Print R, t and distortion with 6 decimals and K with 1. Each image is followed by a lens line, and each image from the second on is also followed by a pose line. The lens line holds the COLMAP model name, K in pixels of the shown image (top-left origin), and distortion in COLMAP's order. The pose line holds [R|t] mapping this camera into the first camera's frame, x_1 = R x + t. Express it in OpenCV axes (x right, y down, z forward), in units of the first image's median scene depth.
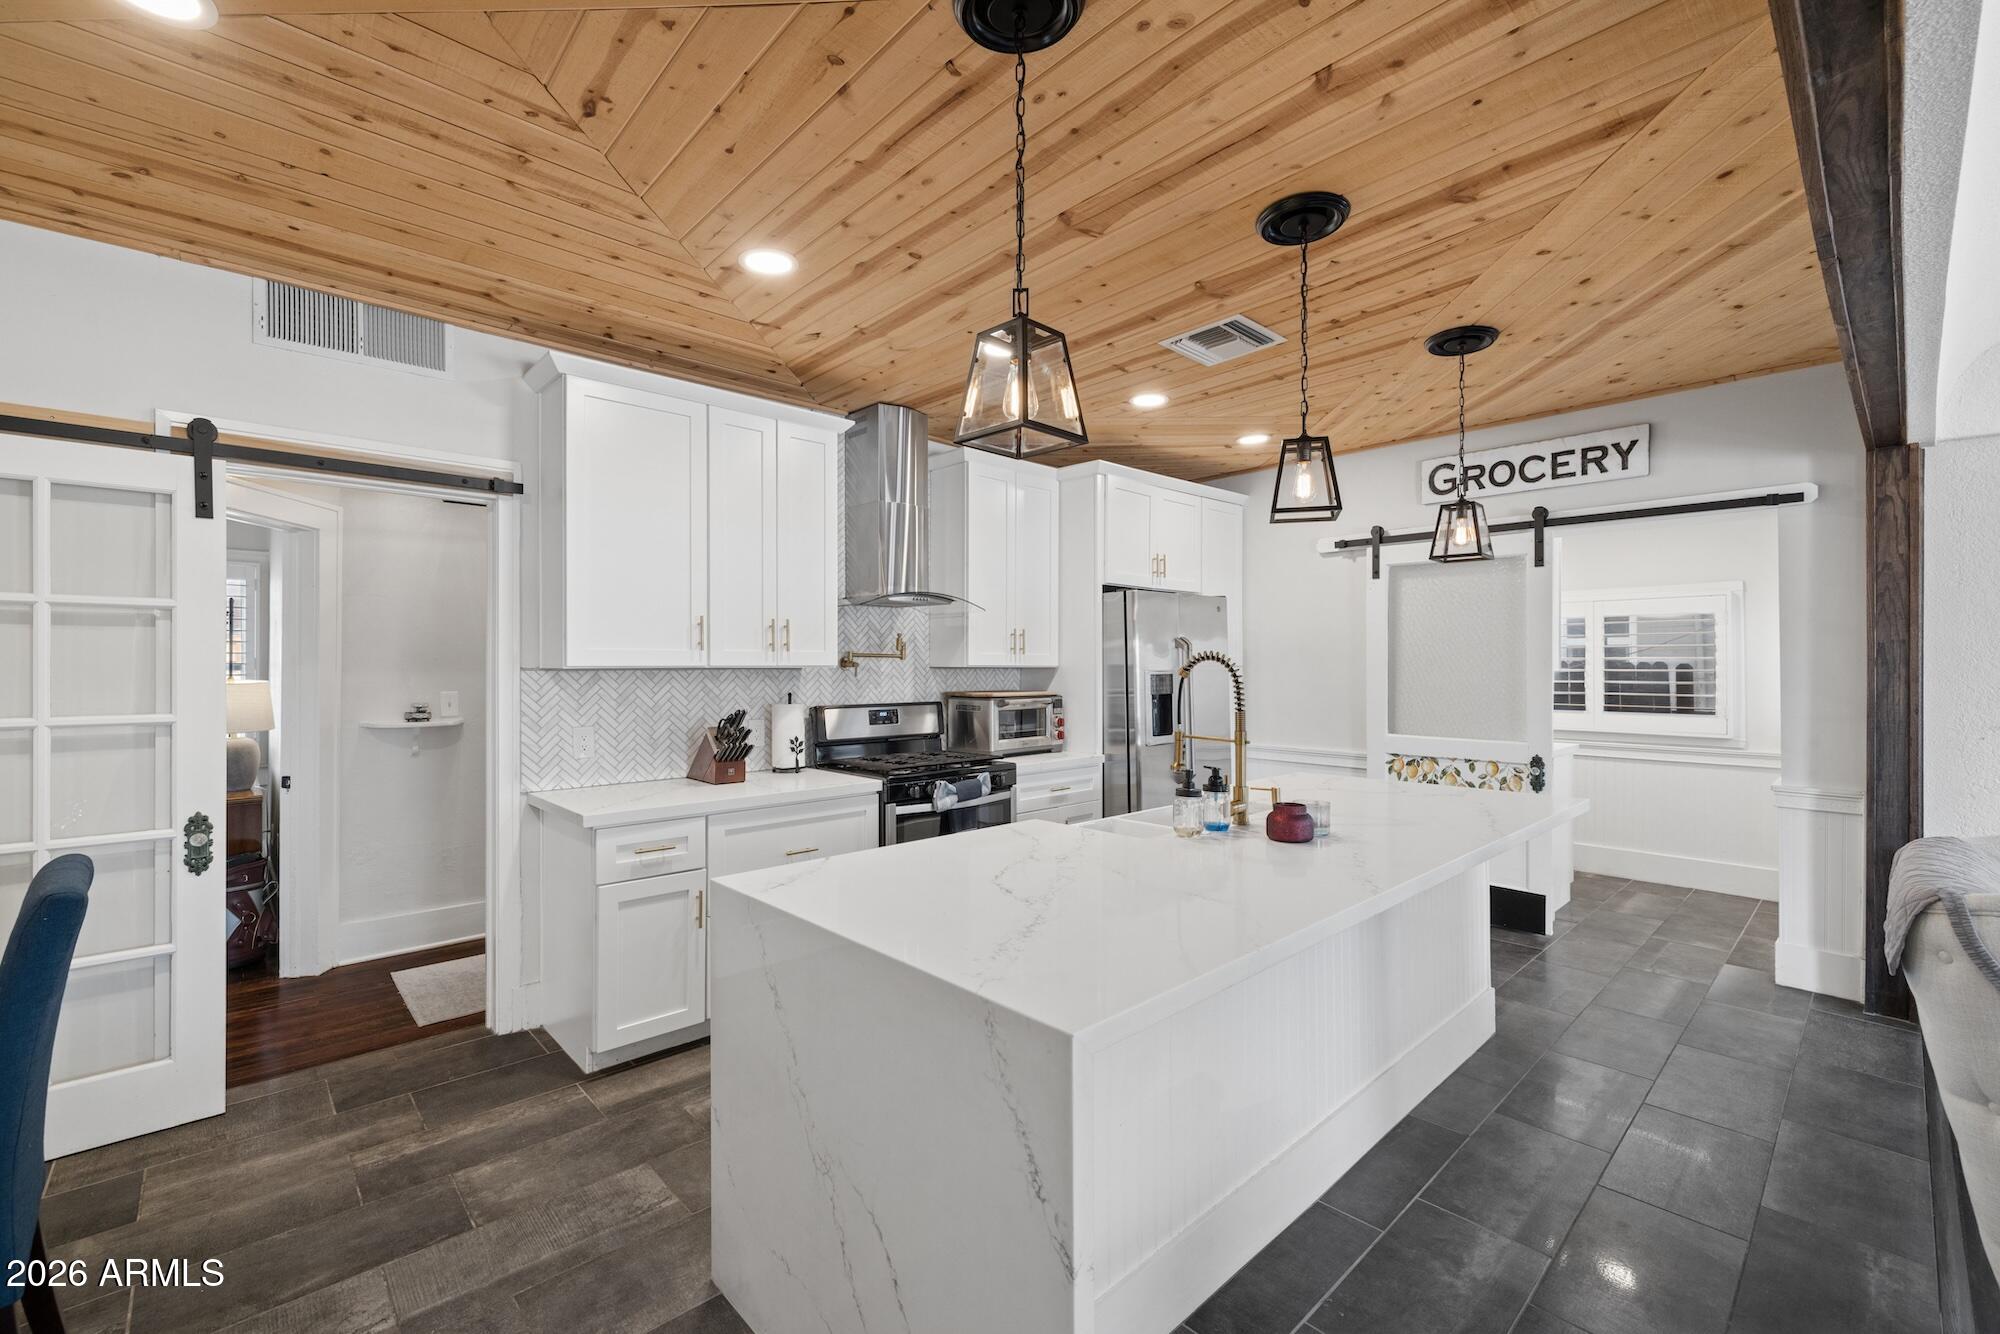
lens RADIAL K [[844.6, 0, 990.9], [0, 844.6, 662.6], [0, 0, 1]] dist [0.001112, 0.000112]
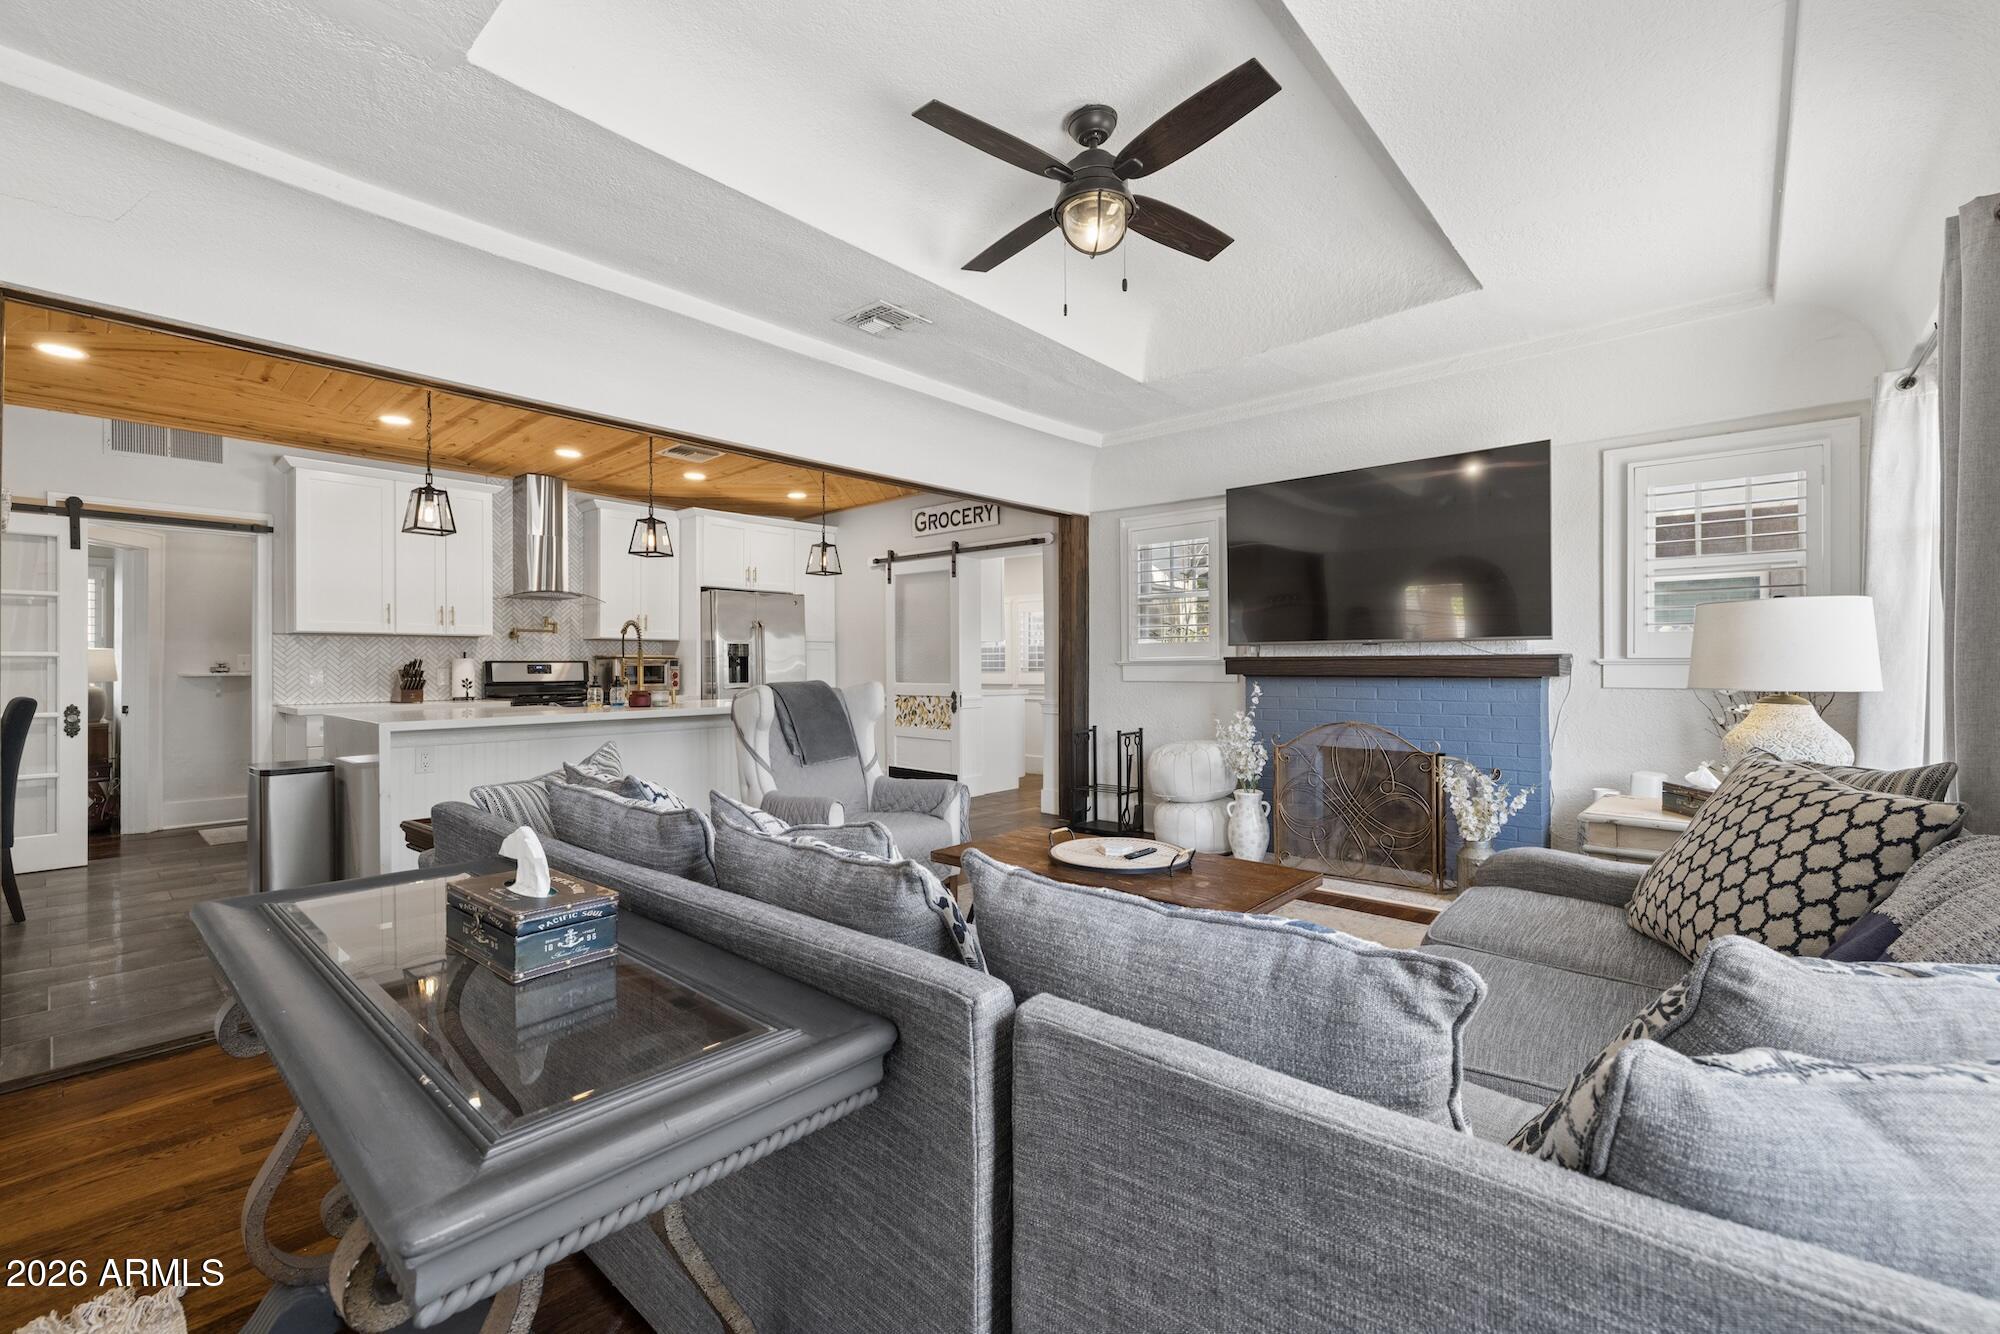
lens RADIAL K [[844.6, 0, 996.0], [0, 844.6, 660.9], [0, 0, 1]] dist [0.001112, 0.000112]
pose [[0.995017, -0.003167, 0.099660, 0.604389], [0.003452, 0.999990, -0.002688, 0.059792], [-0.099651, 0.003019, 0.995018, -0.706971]]
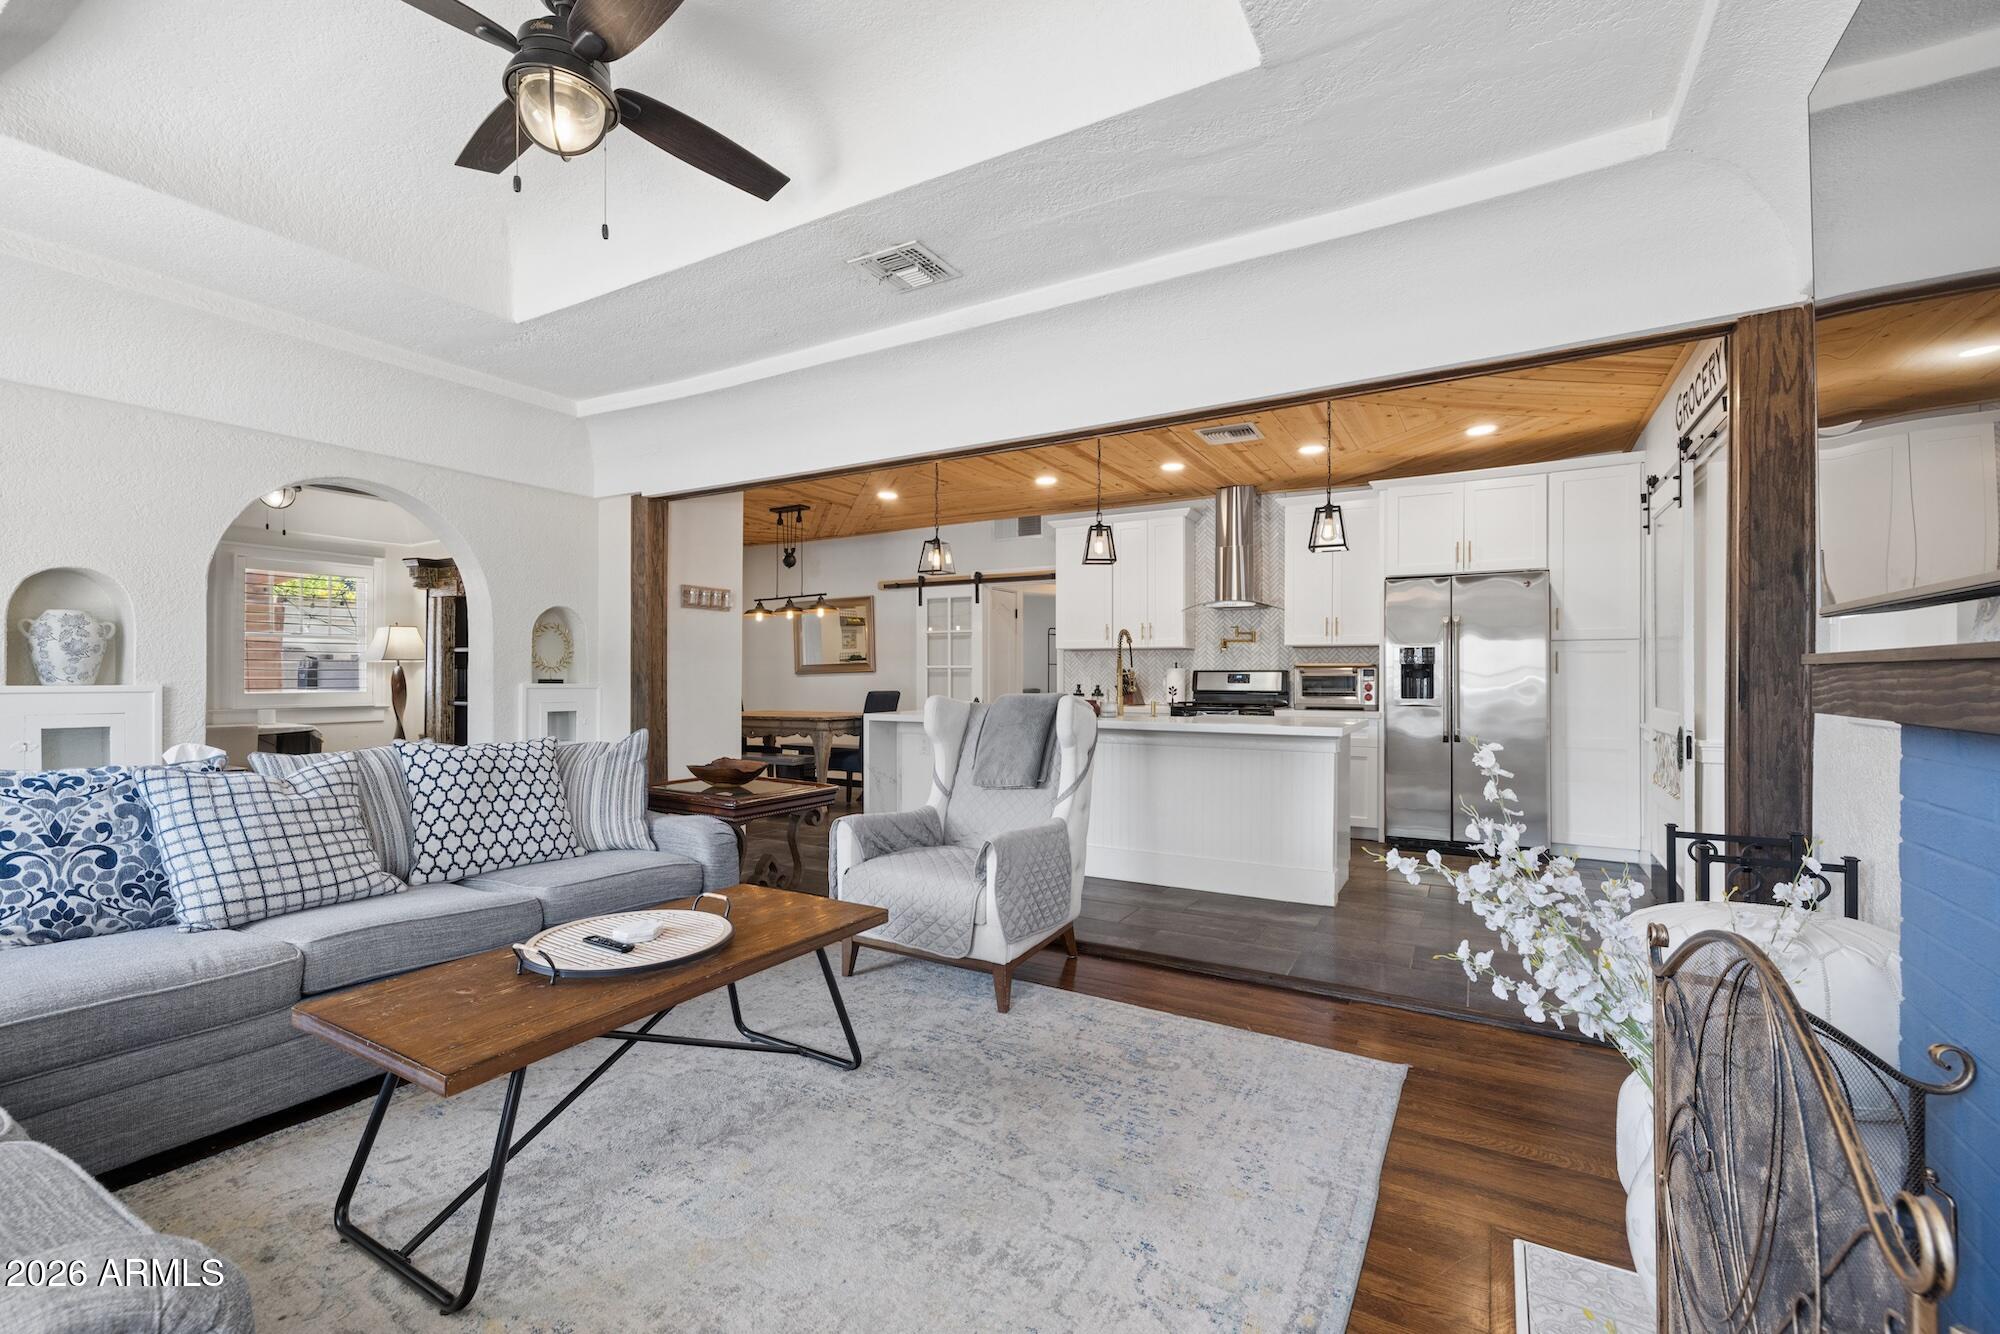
lens RADIAL K [[844.6, 0, 987.7], [0, 844.6, 671.6], [0, 0, 1]] dist [0.001112, 0.000112]
pose [[0.285676, -0.001556, -0.958325, 1.355608], [0.000440, 0.999999, -0.001492, 0.057165], [0.958326, 0.000005, 0.285677, 0.089855]]
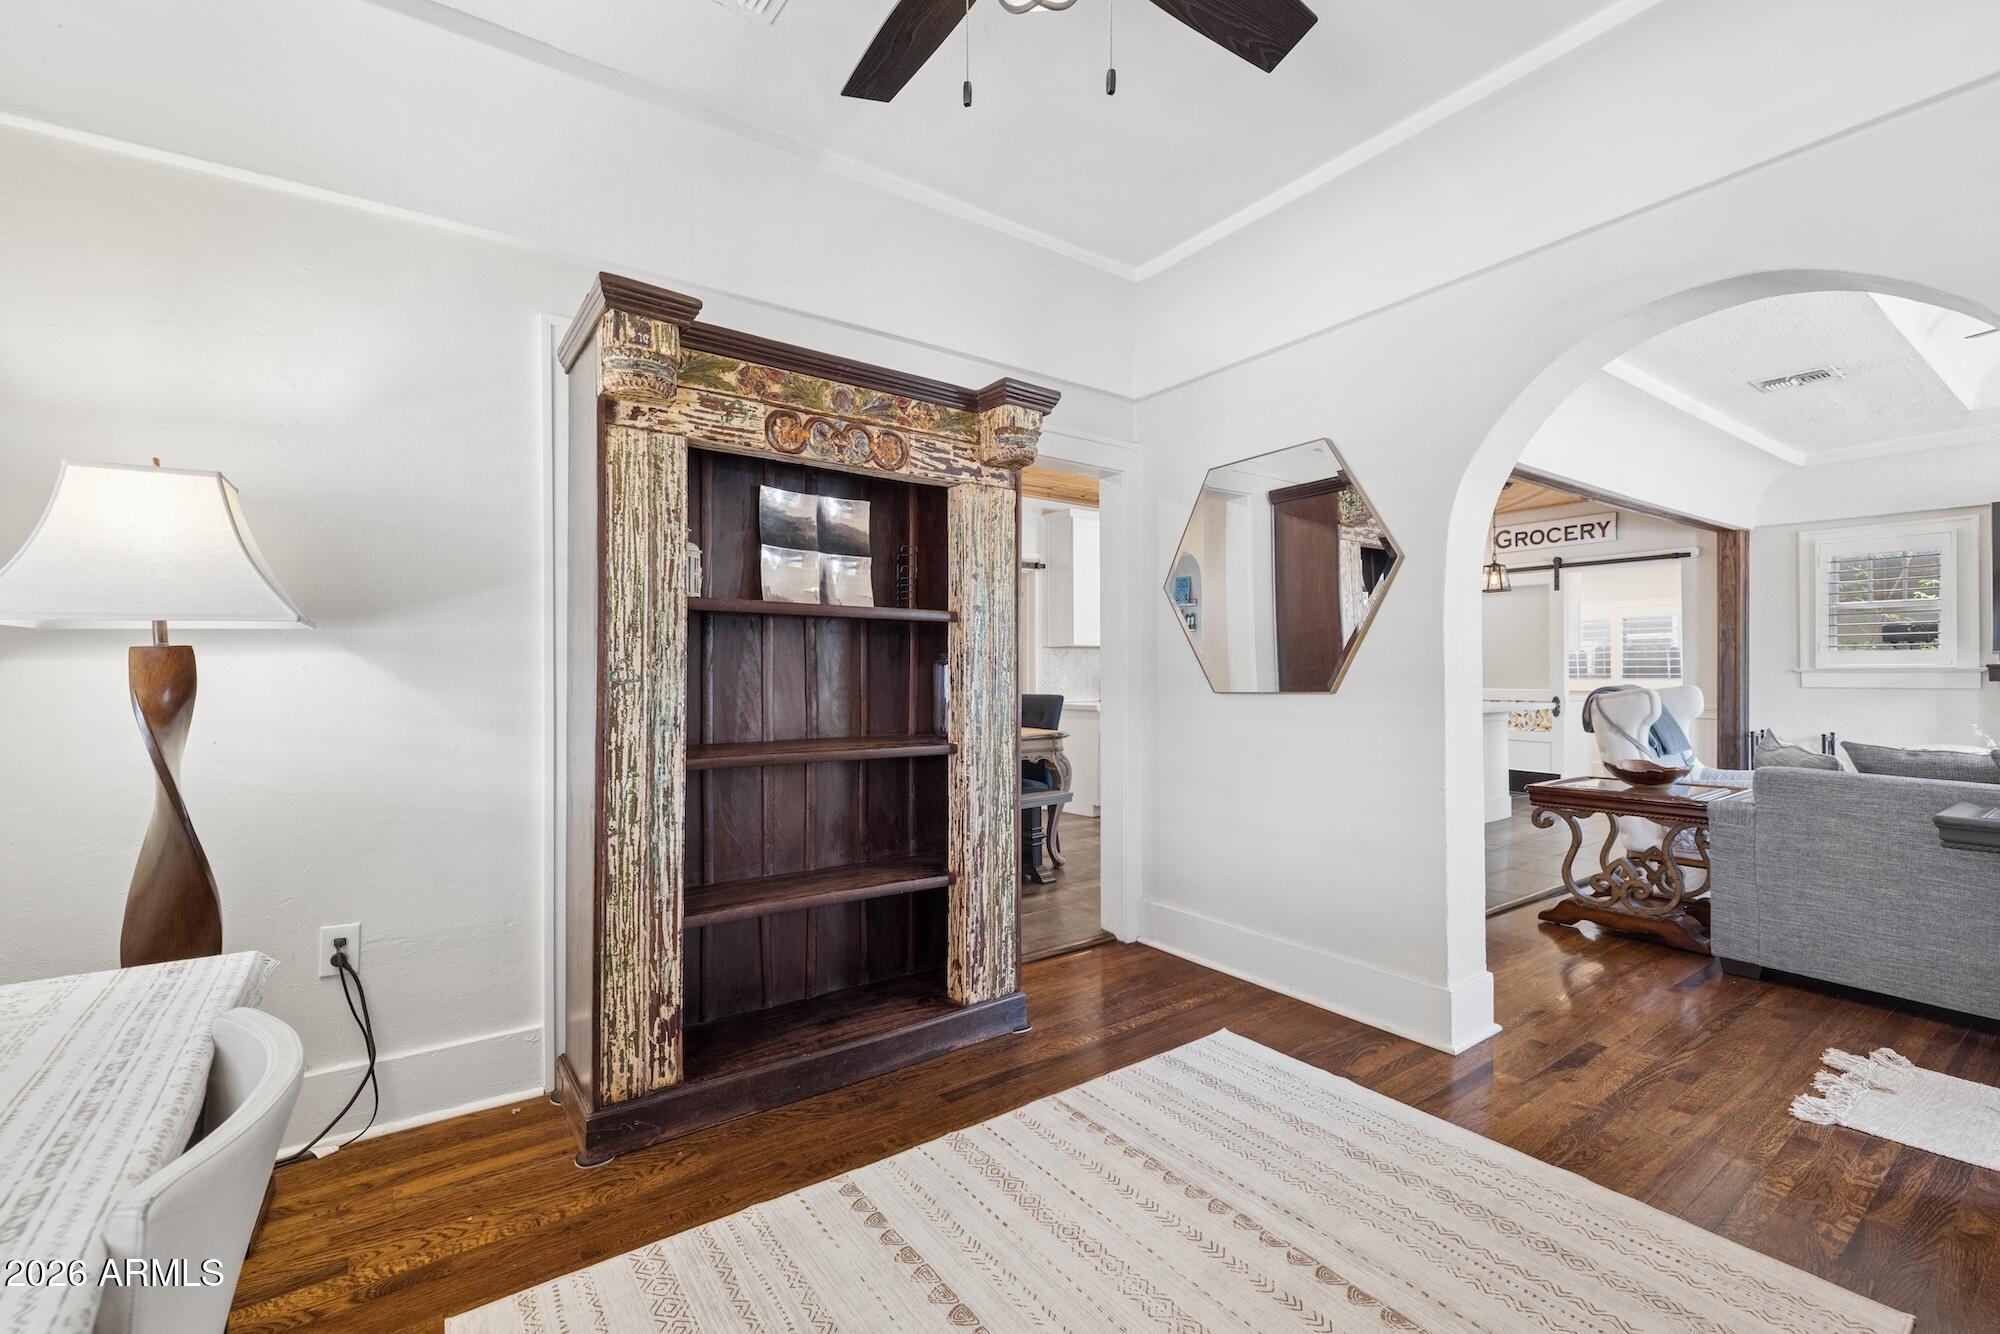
lens RADIAL K [[844.6, 0, 991.5], [0, 844.6, 670.8], [0, 0, 1]] dist [0.001112, 0.000112]
pose [[0.990890, -0.002783, -0.134642, -0.316735], [0.002721, 0.999996, -0.000651, 0.058326], [0.134643, 0.000278, 0.990894, -0.997460]]
